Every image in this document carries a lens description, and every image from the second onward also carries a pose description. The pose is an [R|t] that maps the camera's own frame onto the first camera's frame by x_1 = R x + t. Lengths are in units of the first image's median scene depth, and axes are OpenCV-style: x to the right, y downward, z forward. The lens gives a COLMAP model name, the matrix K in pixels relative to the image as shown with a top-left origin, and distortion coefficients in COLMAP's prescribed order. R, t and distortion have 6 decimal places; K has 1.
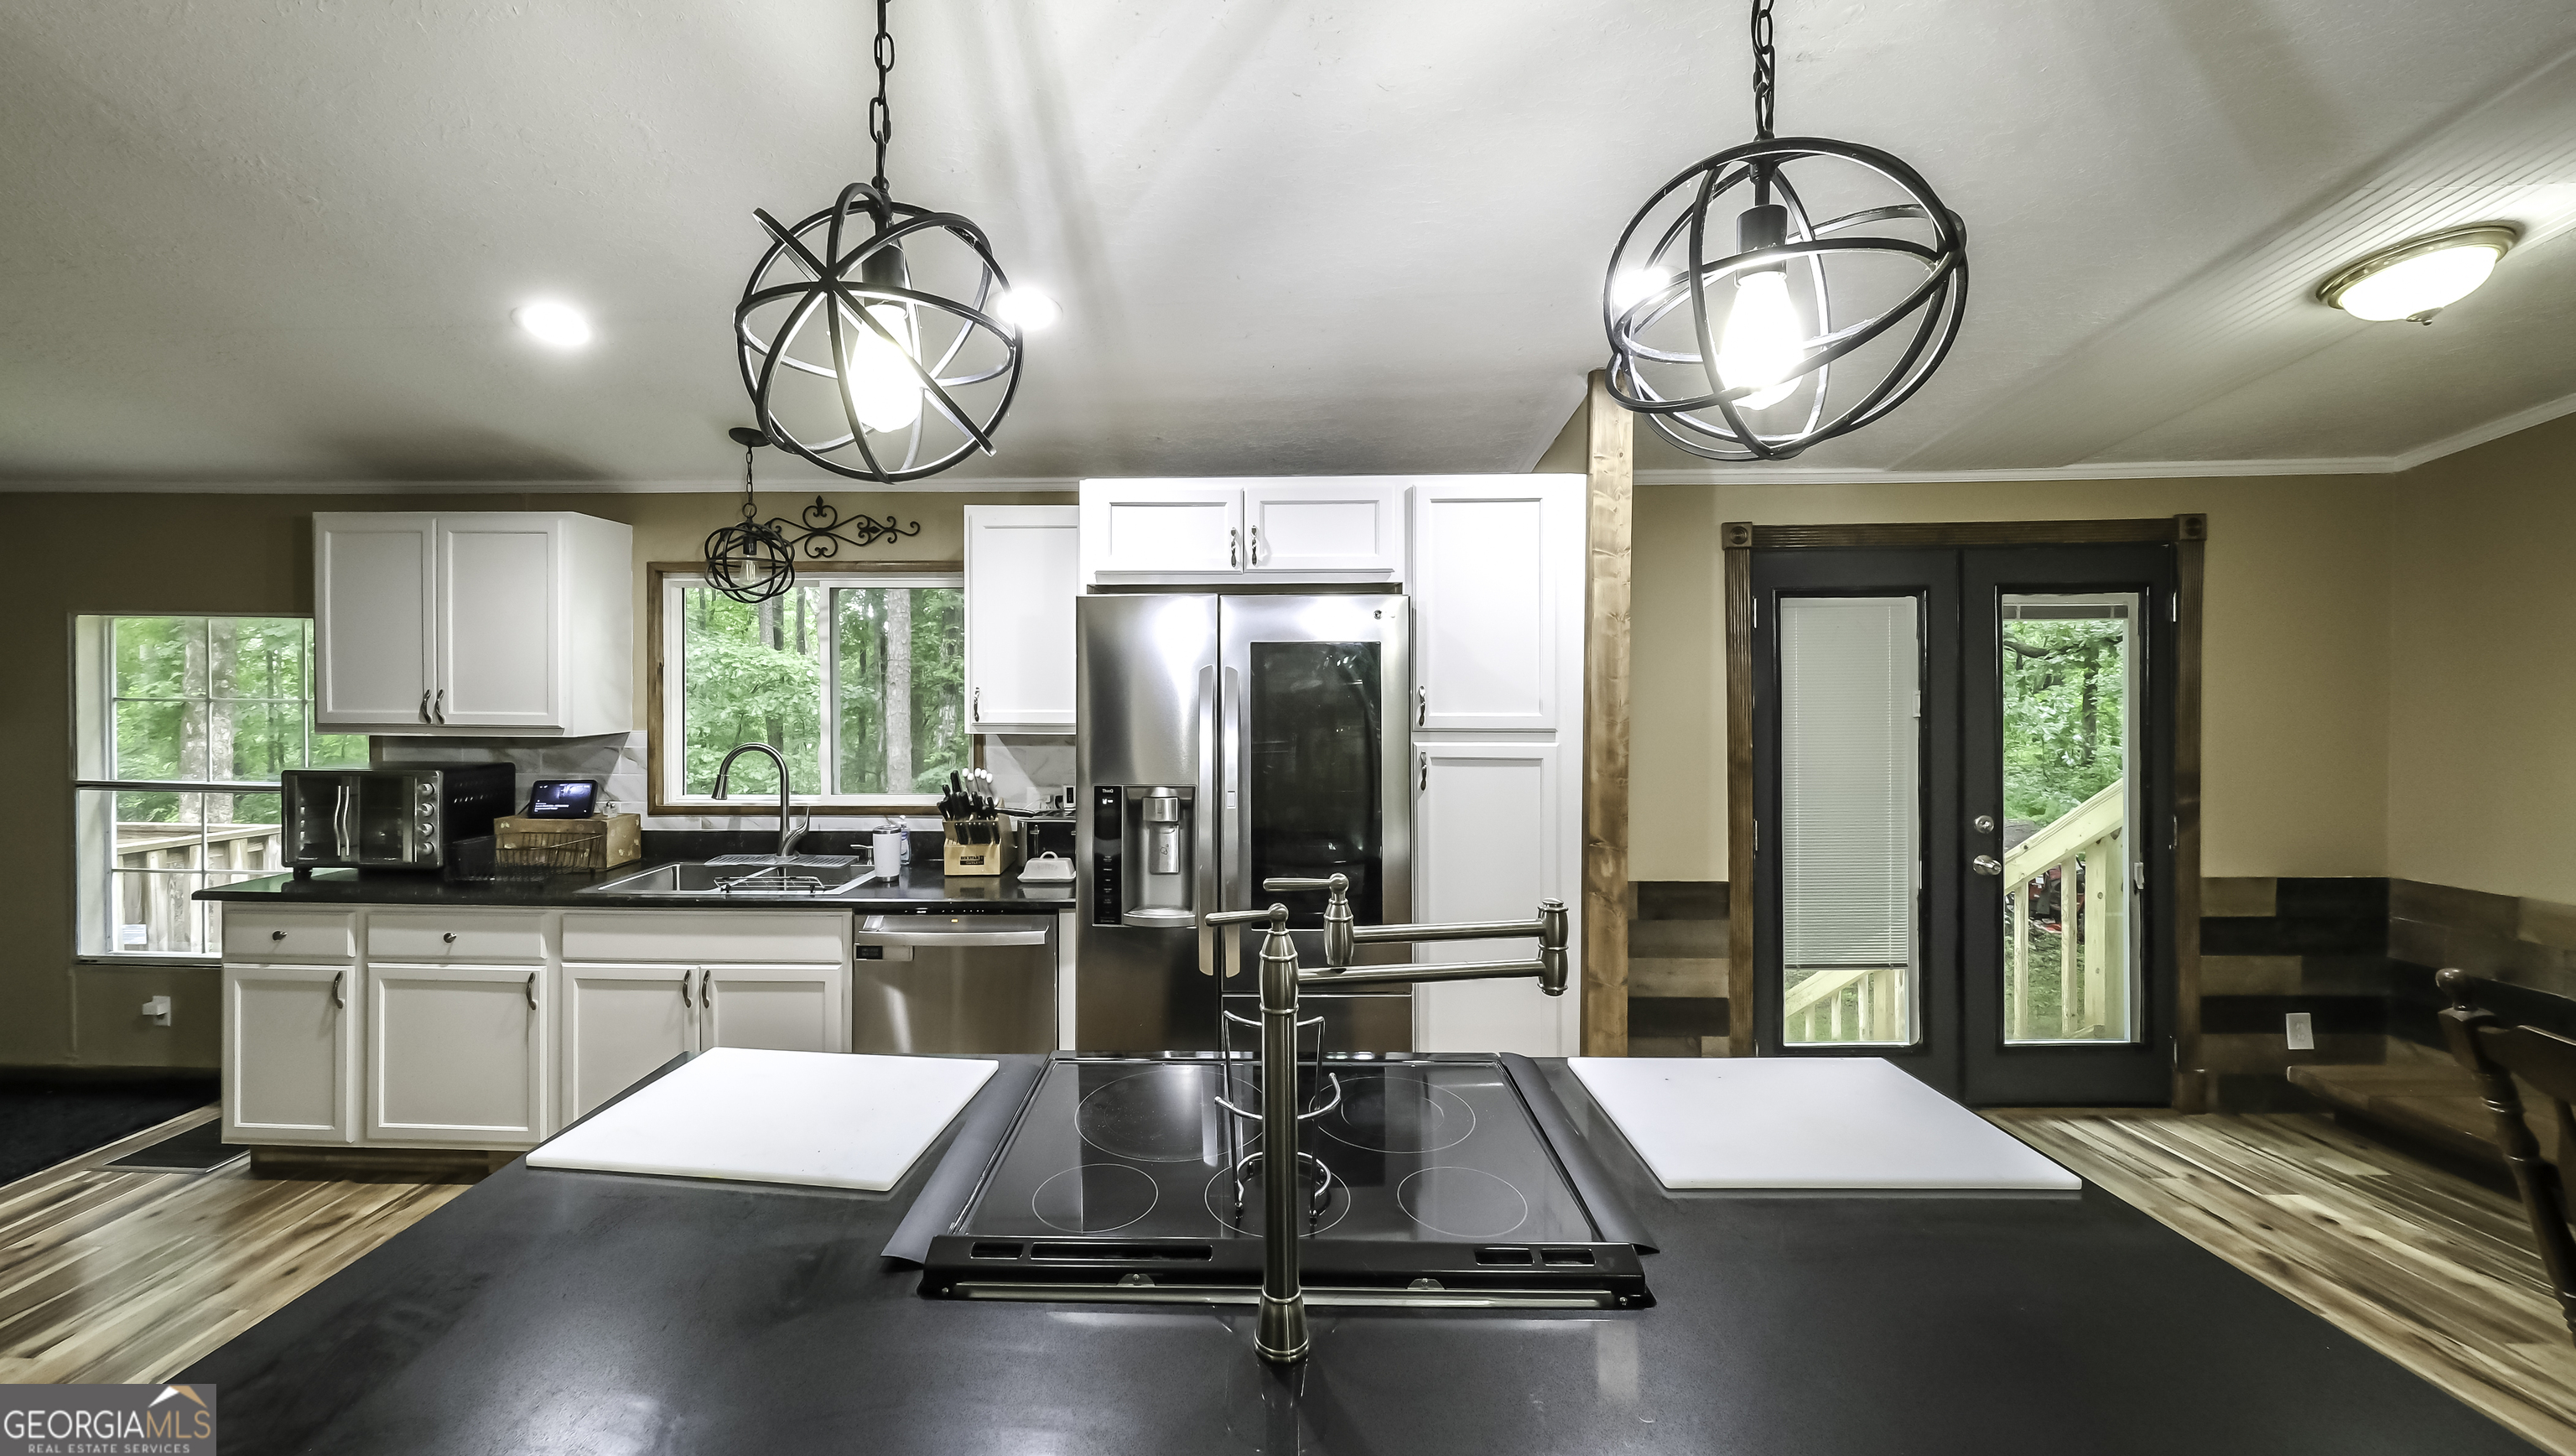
lens RADIAL K [[934.7, 0, 1230.0], [0, 934.7, 689.0], [0, 0, 1]] dist [0.008549, -0.005903]
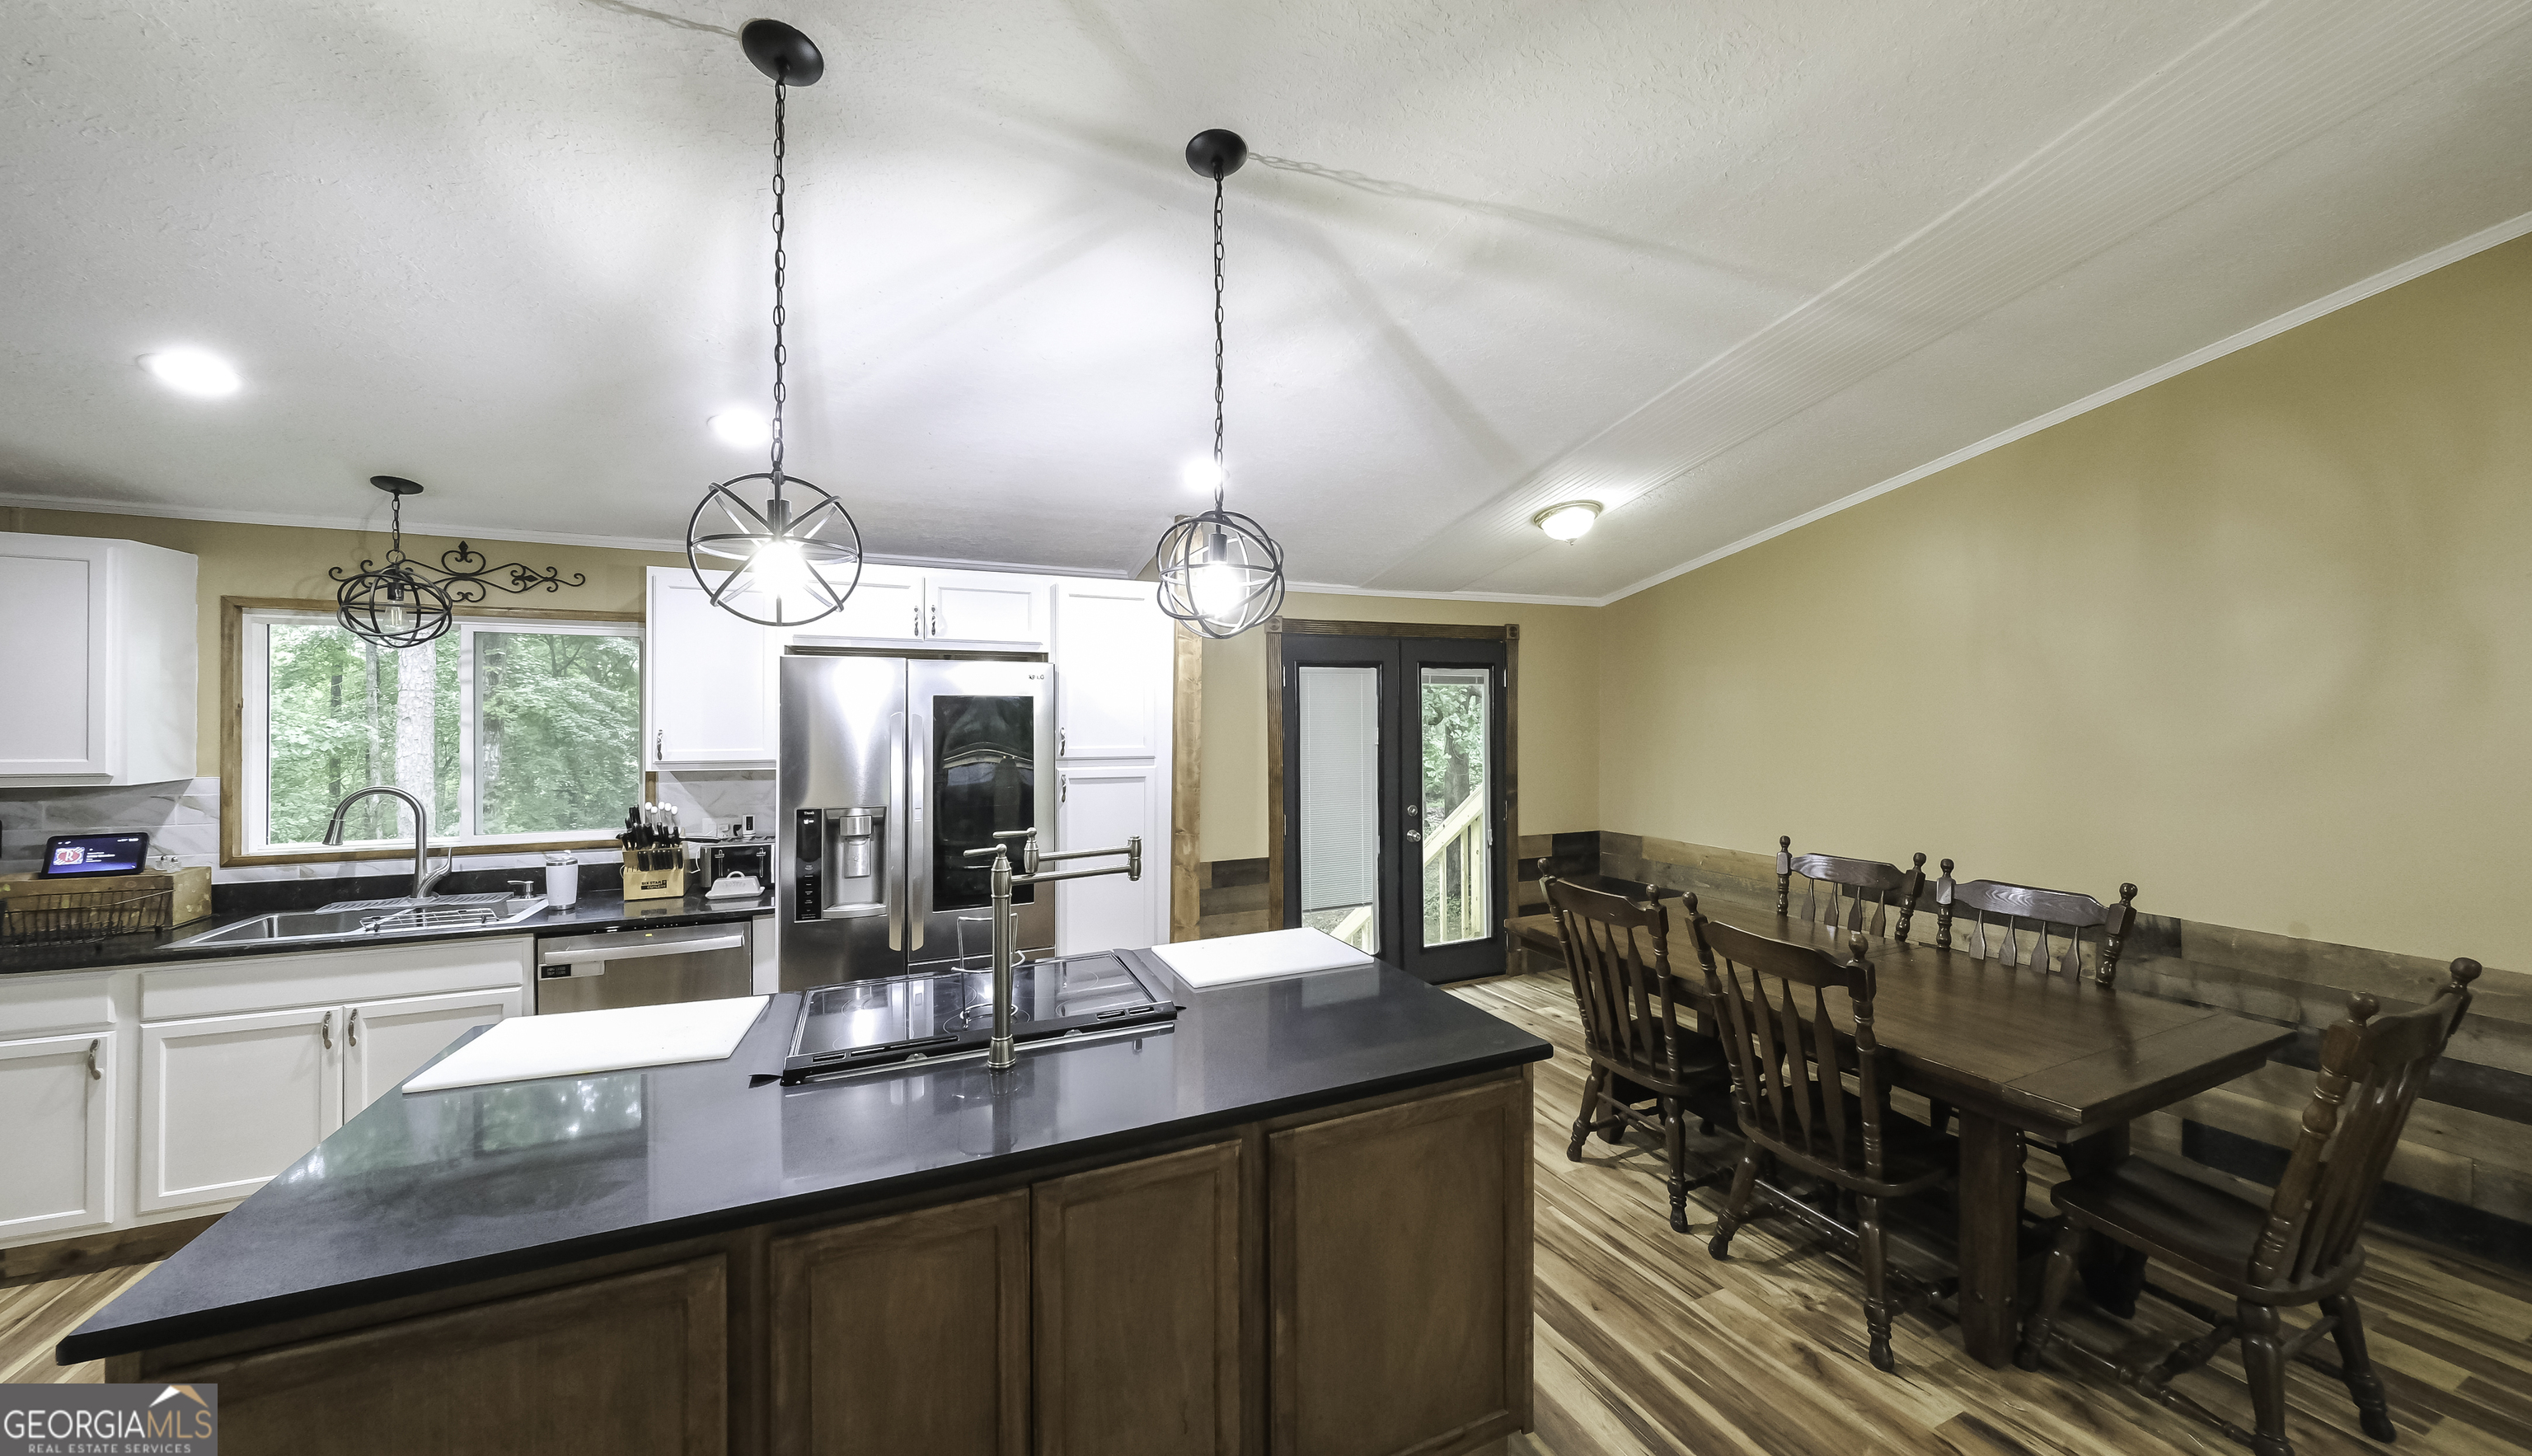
lens RADIAL K [[889.3, 0, 1281.0], [0, 889.3, 713.6], [0, 0, 1]] dist [-0.002428, -0.000168]
pose [[0.897400, 0.002685, 0.441209, -0.072708], [0.001454, 0.999958, -0.009042, -0.009897], [-0.441215, 0.008756, 0.897359, -0.280273]]
